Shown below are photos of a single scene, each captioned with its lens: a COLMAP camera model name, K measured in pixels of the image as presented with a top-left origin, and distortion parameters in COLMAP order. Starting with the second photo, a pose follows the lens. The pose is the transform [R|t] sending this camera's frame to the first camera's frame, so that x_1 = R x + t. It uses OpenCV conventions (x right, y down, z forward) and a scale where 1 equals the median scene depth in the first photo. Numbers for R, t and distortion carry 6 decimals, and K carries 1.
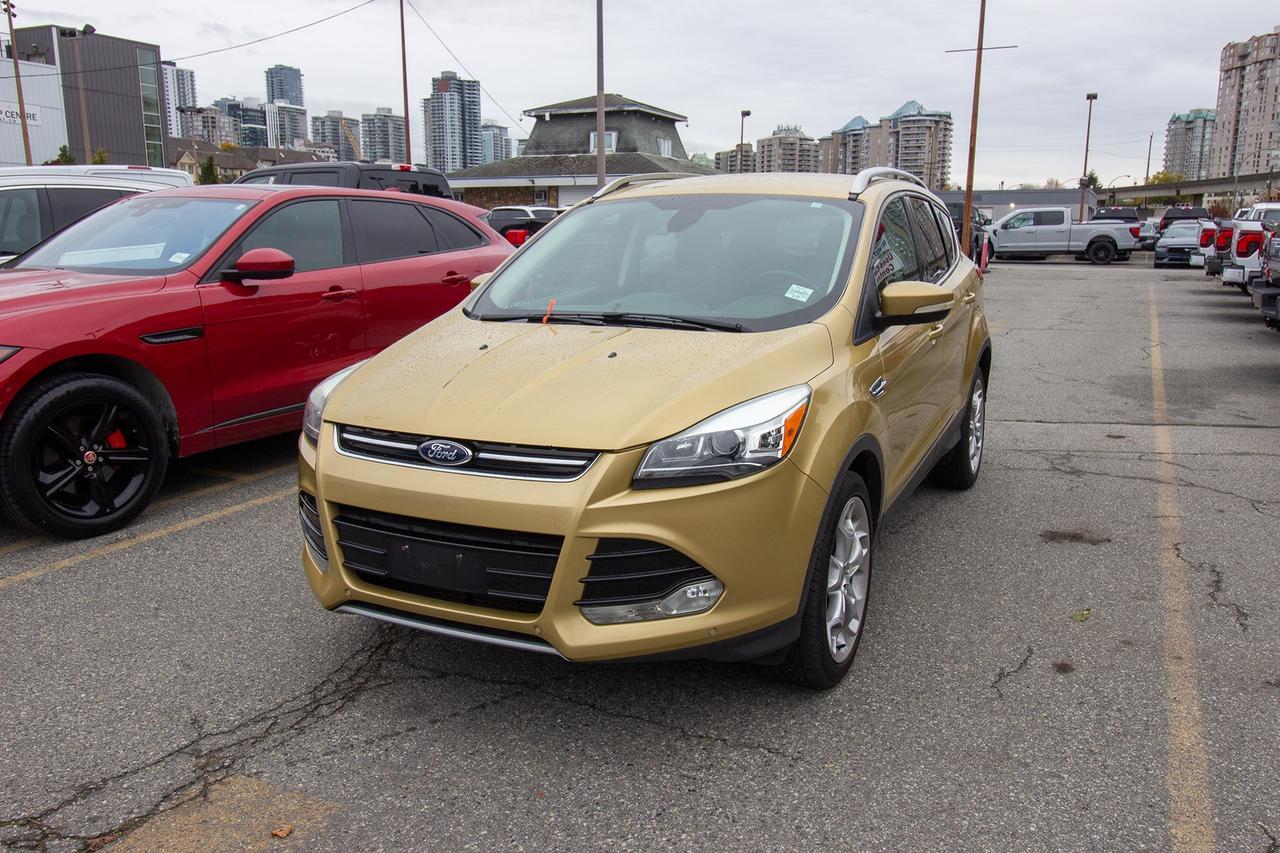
lens RADIAL K [[1003.3, 0, 640.0], [0, 1003.3, 426.5], [0, 0, 1]] dist [0.012767, -0.002000]
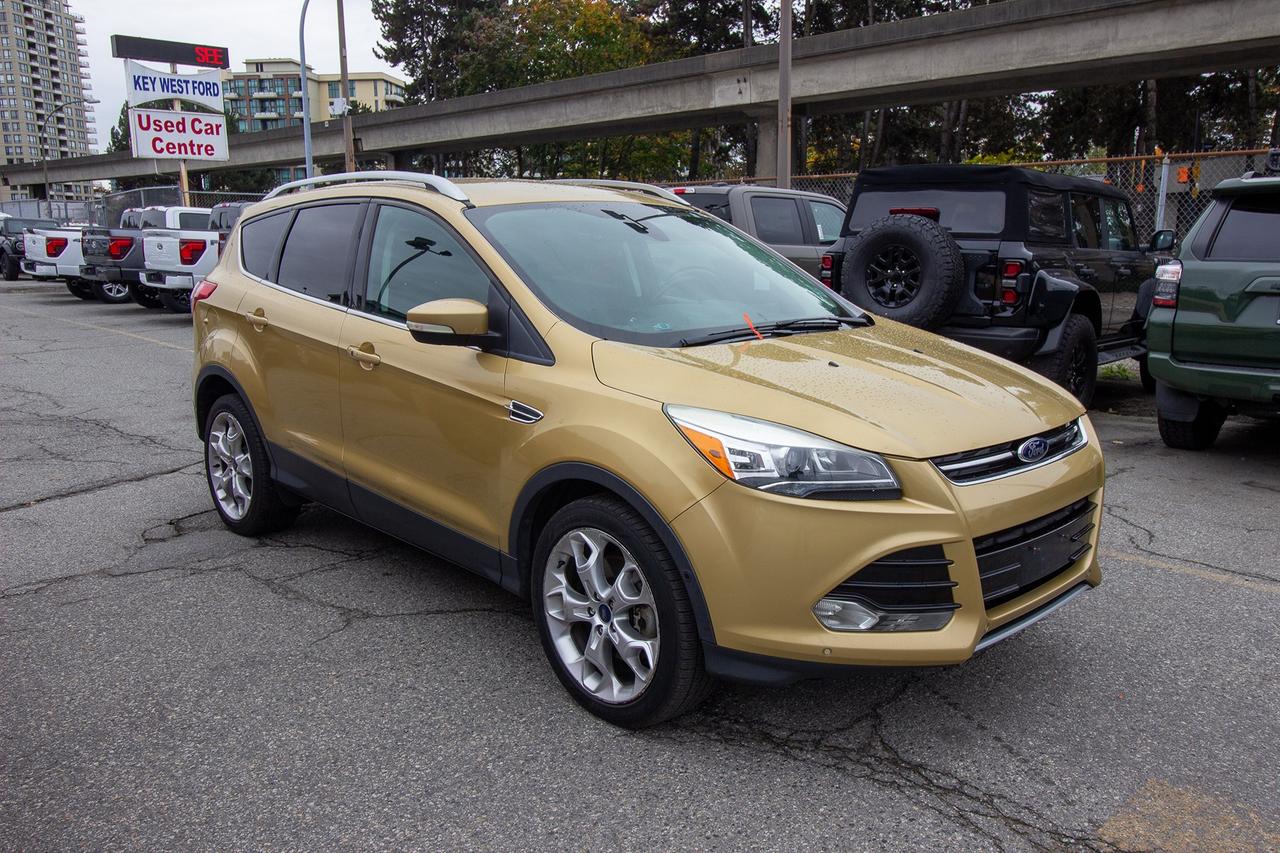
lens RADIAL K [[1018.7, 0, 640.0], [0, 1018.7, 426.5], [0, 0, 1]] dist [0.011485, -0.000206]
pose [[0.351590, -0.174978, 0.919656, -1.134166], [0.184913, 0.976002, 0.115005, -0.169325], [-0.917710, 0.129622, 0.375509, 0.834869]]
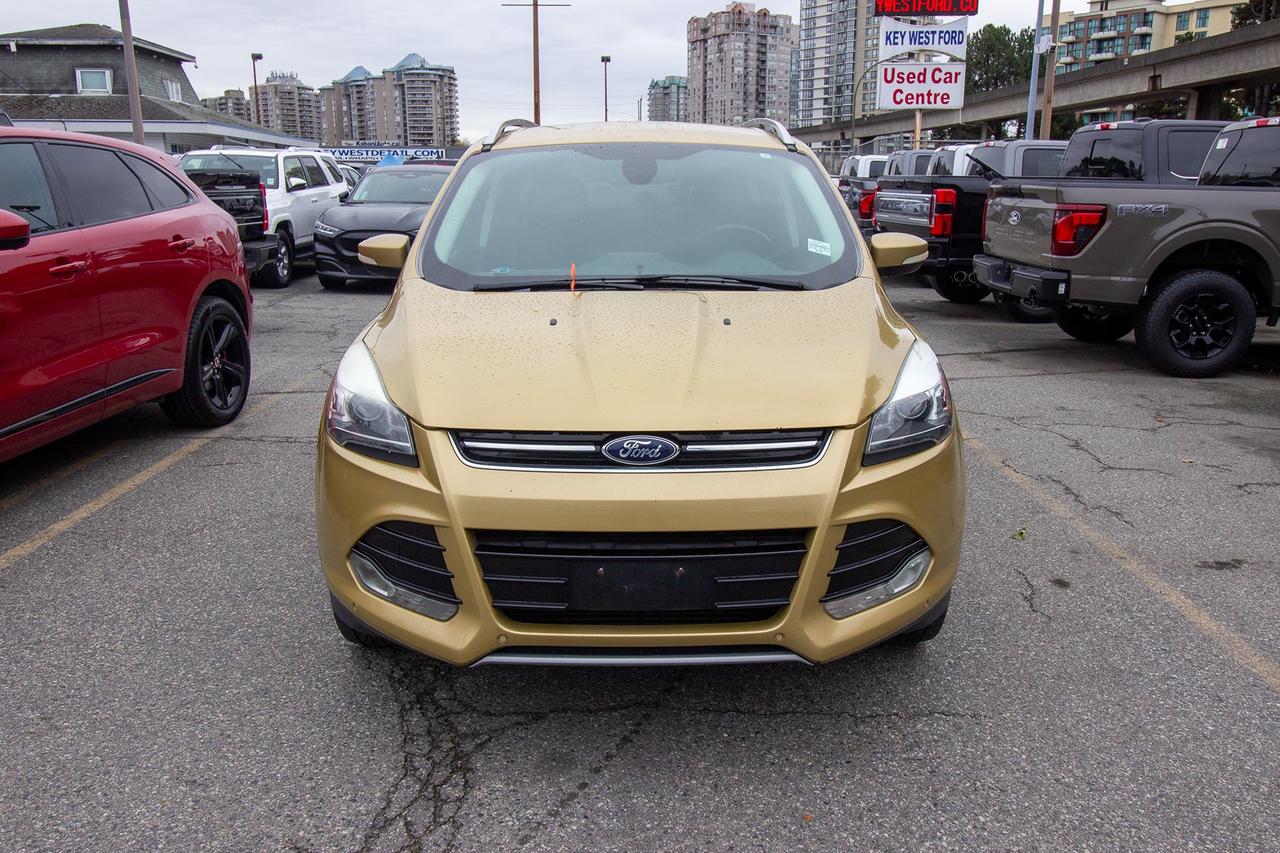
lens RADIAL K [[1018.7, 0, 640.0], [0, 1018.7, 426.5], [0, 0, 1]] dist [0.011485, -0.000206]
pose [[0.897161, -0.102546, 0.429635, -0.476915], [0.085894, 0.994613, 0.058034, -0.036411], [-0.433271, -0.015163, 0.901136, 0.205858]]
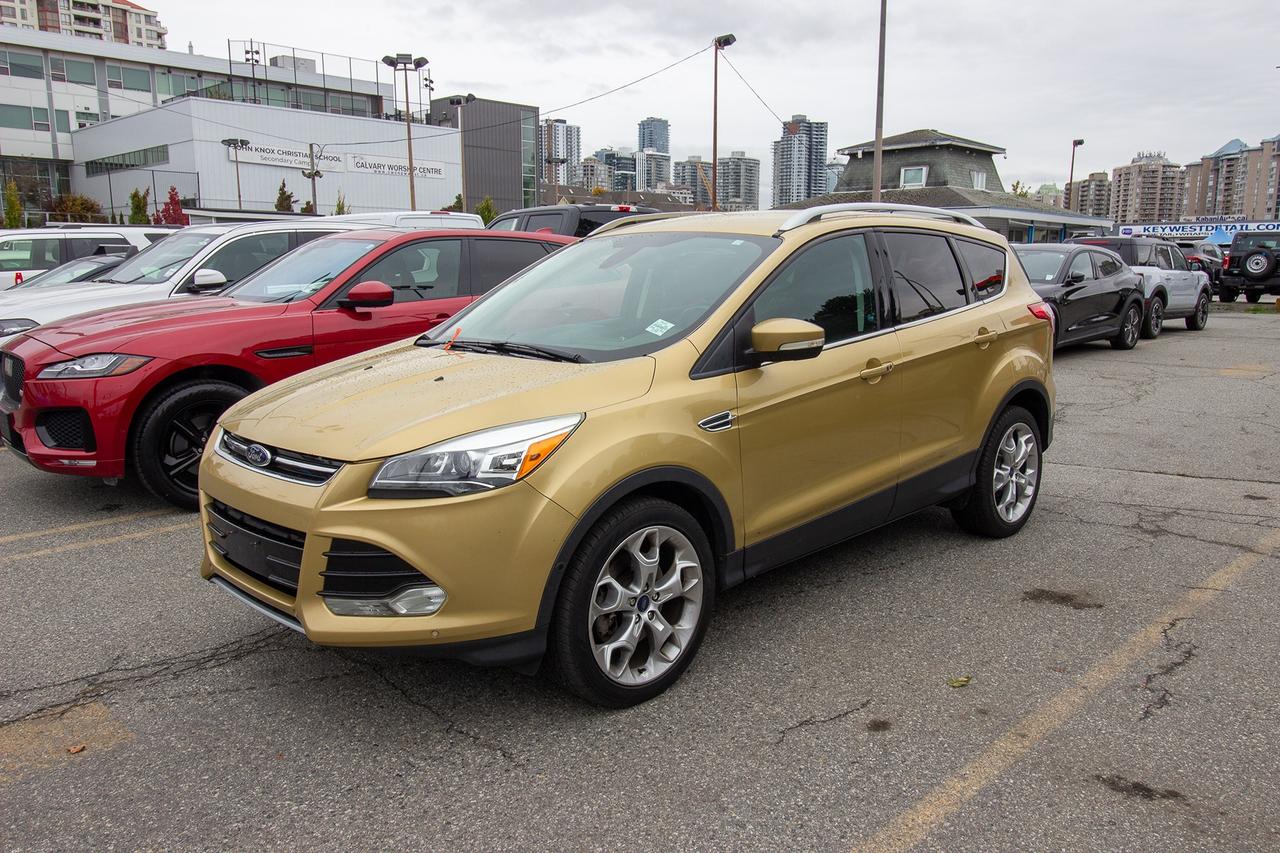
lens RADIAL K [[952.1, 0, 640.0], [0, 952.1, 426.5], [0, 0, 1]] dist [0.013162, -0.000002]
pose [[0.945407, 0.053700, -0.321438, 0.506123], [-0.061197, 0.998038, -0.013260, -0.017436], [0.320095, 0.032207, 0.946838, 0.067832]]
